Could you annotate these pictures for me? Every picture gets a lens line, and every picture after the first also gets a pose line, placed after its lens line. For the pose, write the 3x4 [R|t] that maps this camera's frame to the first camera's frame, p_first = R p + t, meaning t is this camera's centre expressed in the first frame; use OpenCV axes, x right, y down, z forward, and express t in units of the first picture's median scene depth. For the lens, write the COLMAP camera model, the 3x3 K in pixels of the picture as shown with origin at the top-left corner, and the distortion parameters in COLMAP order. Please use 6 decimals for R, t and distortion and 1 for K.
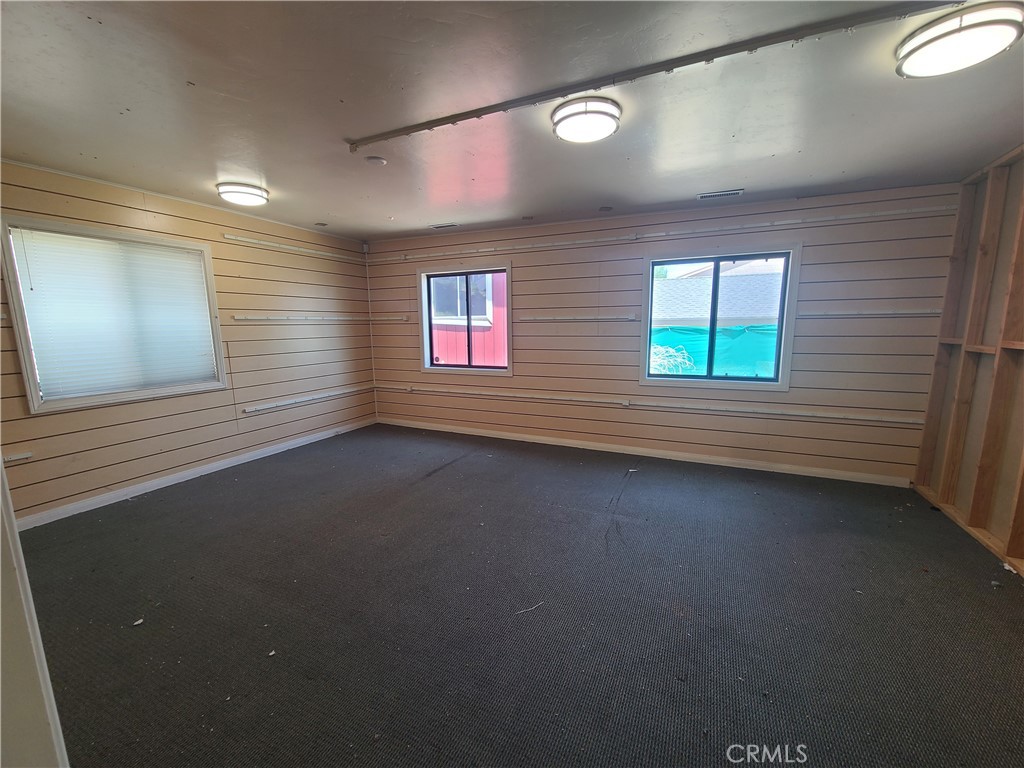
lens RADIAL K [[417.5, 0, 514.0], [0, 417.5, 389.0], [0, 0, 1]] dist [-0.002796, -0.001428]
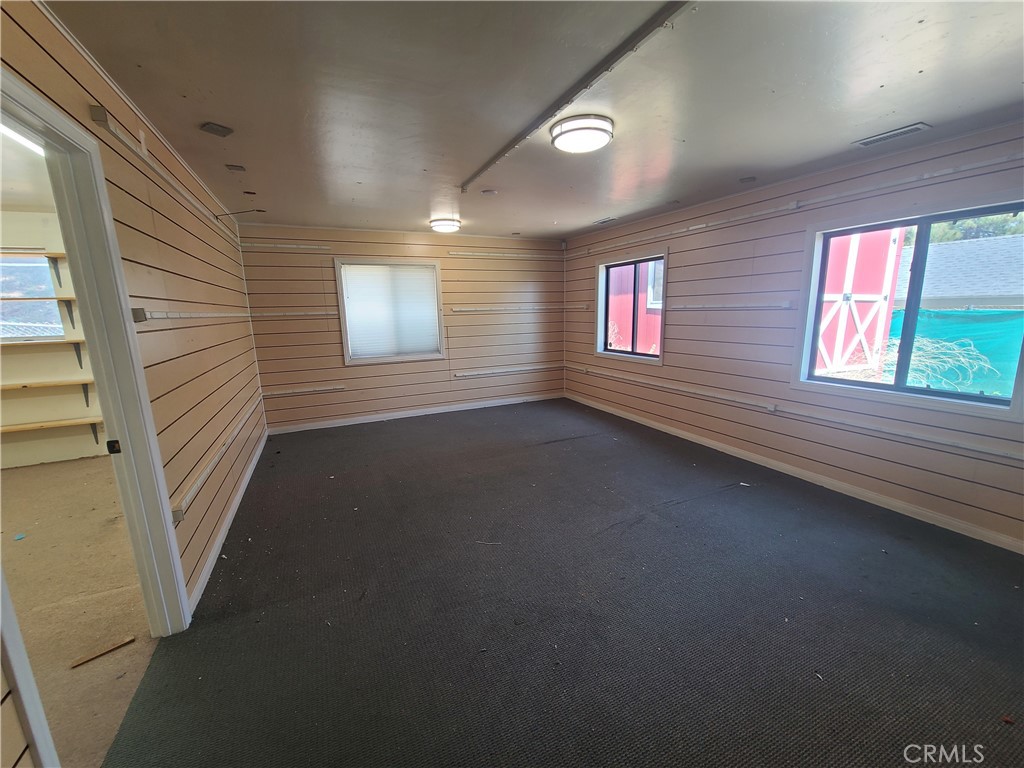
lens RADIAL K [[417.5, 0, 516.1], [0, 417.5, 388.8], [0, 0, 1]] dist [-0.002796, -0.001428]
pose [[0.768340, 0.111704, -0.630219, 0.393767], [-0.081892, 0.993717, 0.076293, -0.025916], [0.634781, -0.007009, 0.772660, 0.024719]]
